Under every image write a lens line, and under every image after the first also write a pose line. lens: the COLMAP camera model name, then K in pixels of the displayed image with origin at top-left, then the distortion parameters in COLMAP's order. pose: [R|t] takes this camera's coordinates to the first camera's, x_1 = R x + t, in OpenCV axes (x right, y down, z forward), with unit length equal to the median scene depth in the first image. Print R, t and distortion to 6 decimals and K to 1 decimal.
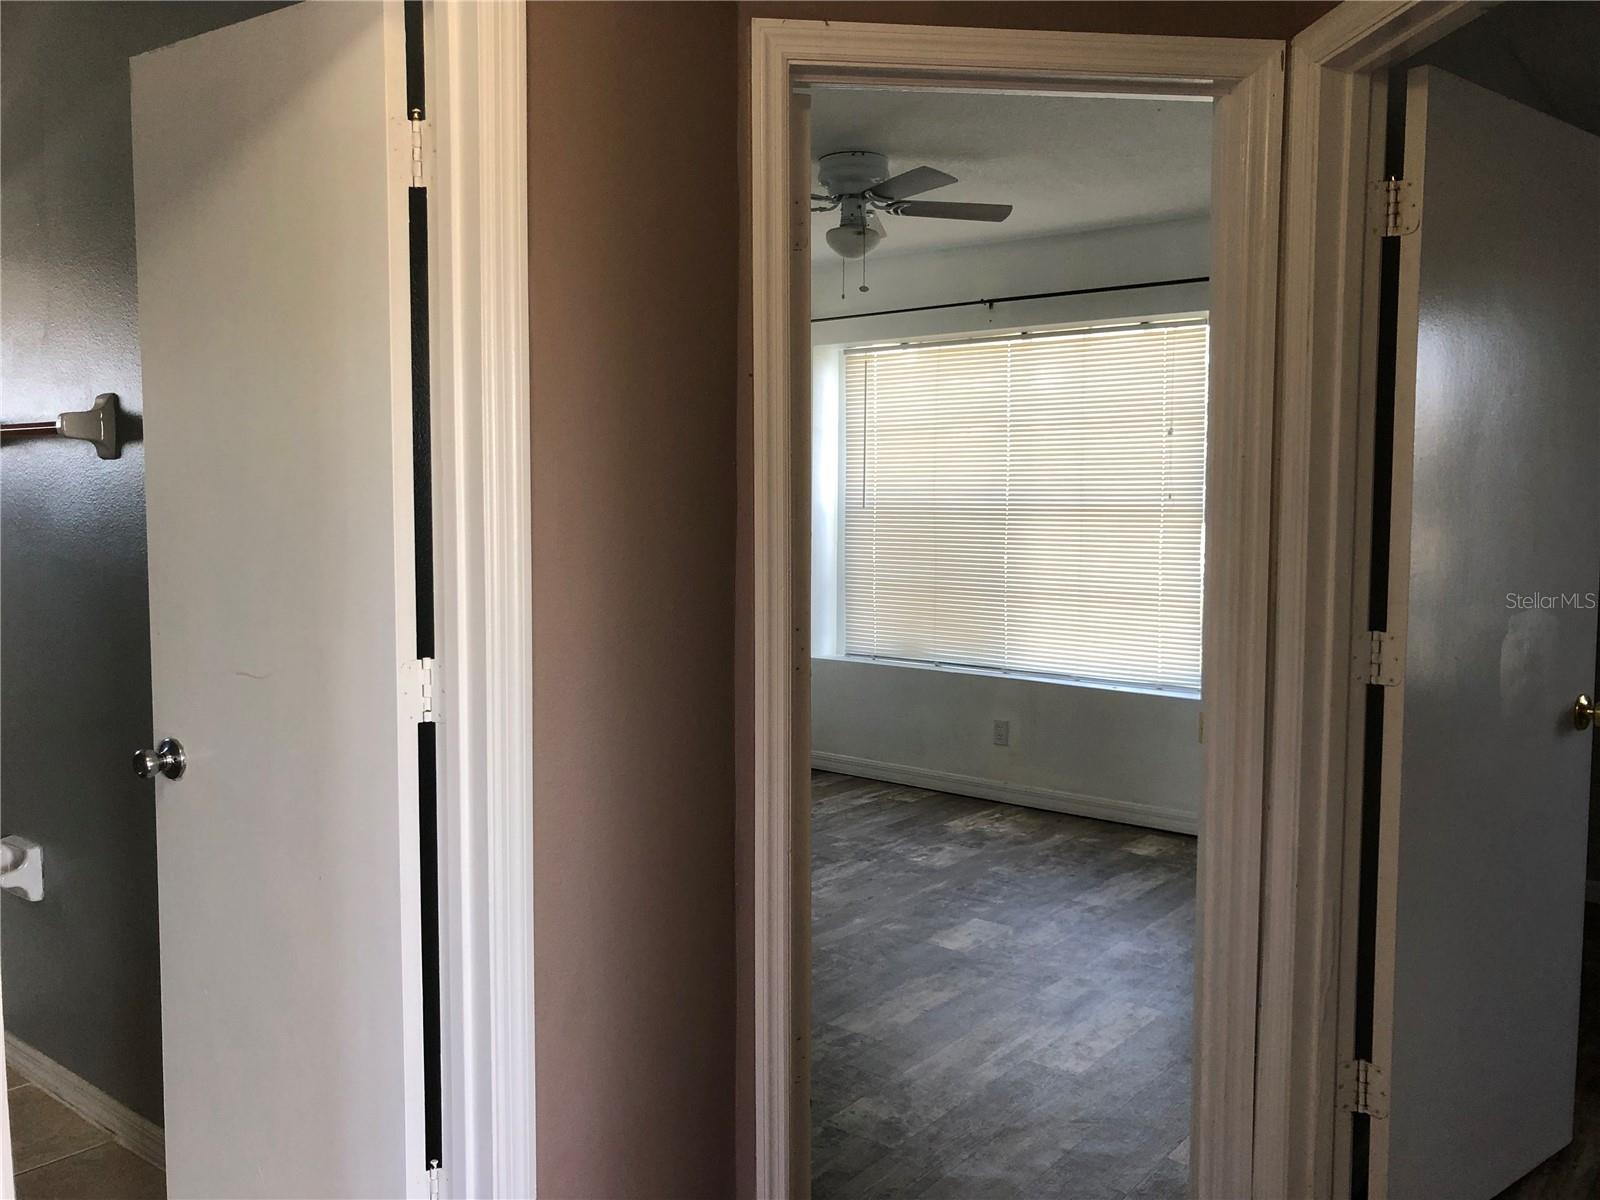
lens RADIAL K [[1341.8, 0, 800.1], [0, 1341.8, 594.8], [0, 0, 1]] dist [0.076740, -0.107545]
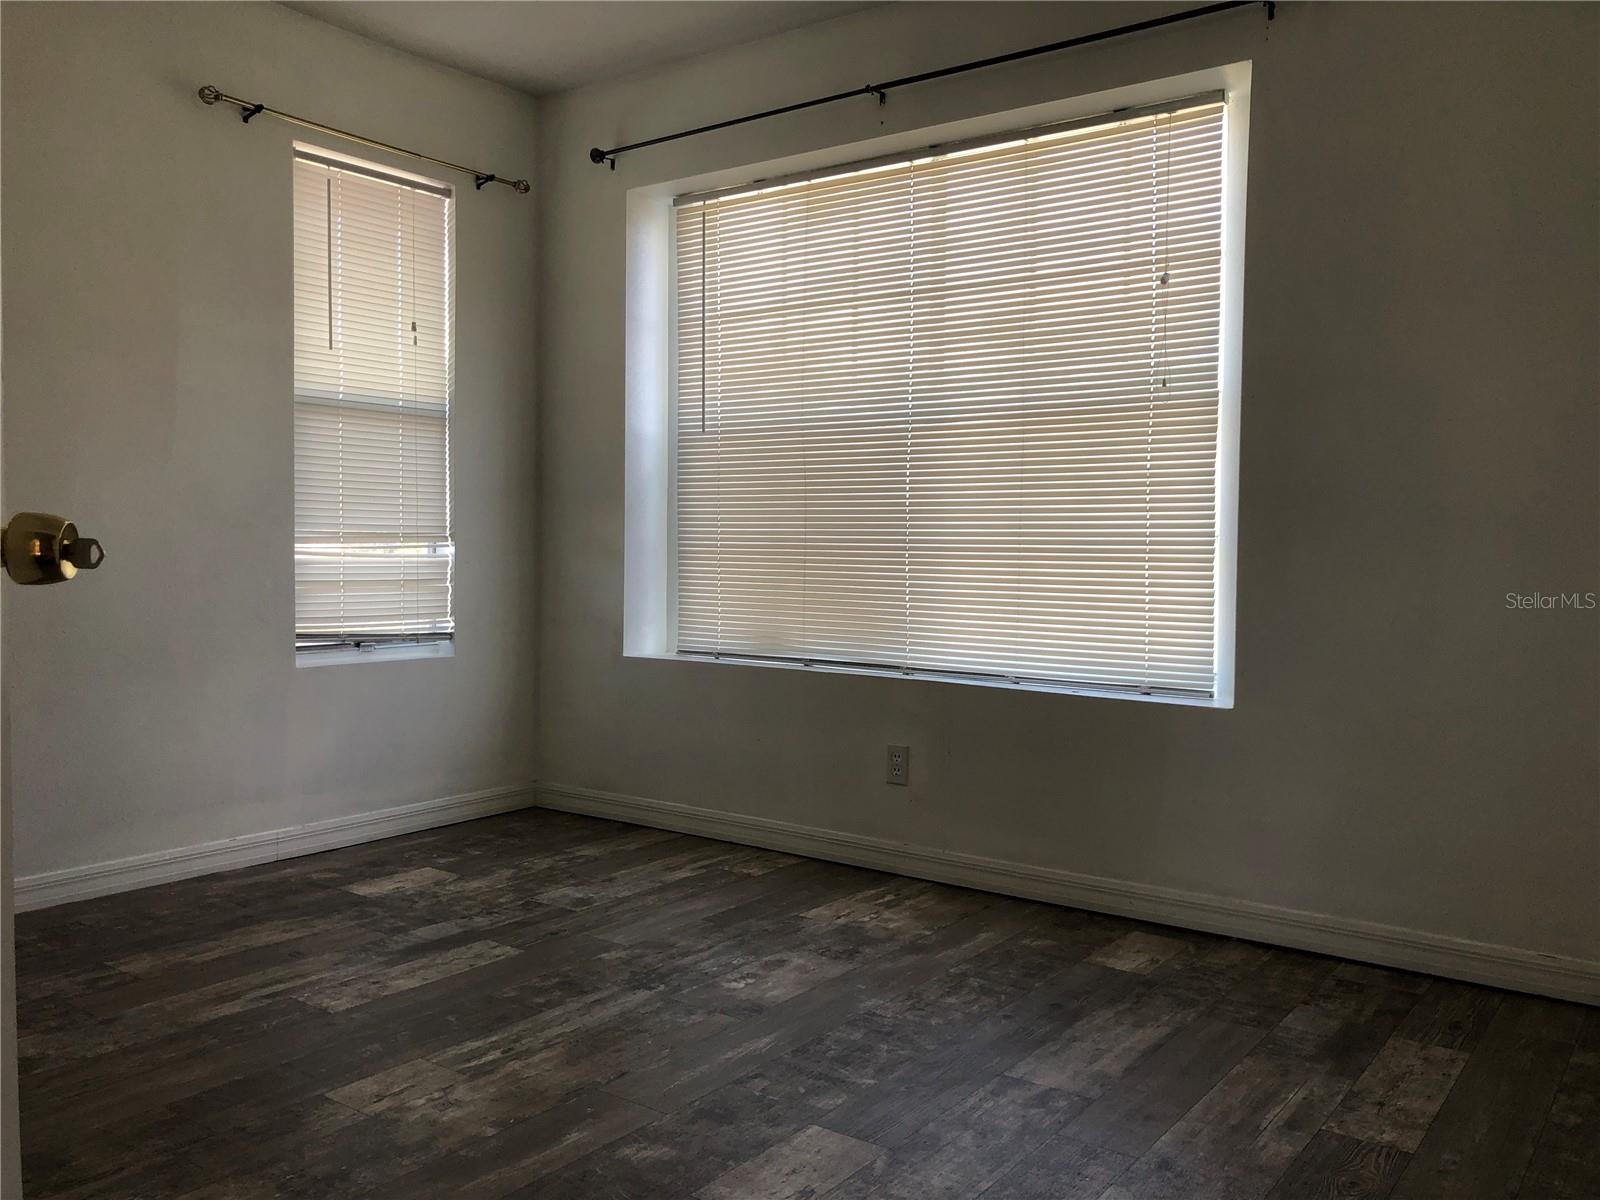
lens RADIAL K [[1341.8, 0, 803.6], [0, 1341.8, 601.8], [0, 0, 1]] dist [0.076740, -0.107545]
pose [[0.998990, 0.005423, 0.044613, 0.086101], [-0.004035, 0.999507, -0.031146, 0.051382], [-0.044760, 0.030935, 0.998519, 0.413716]]
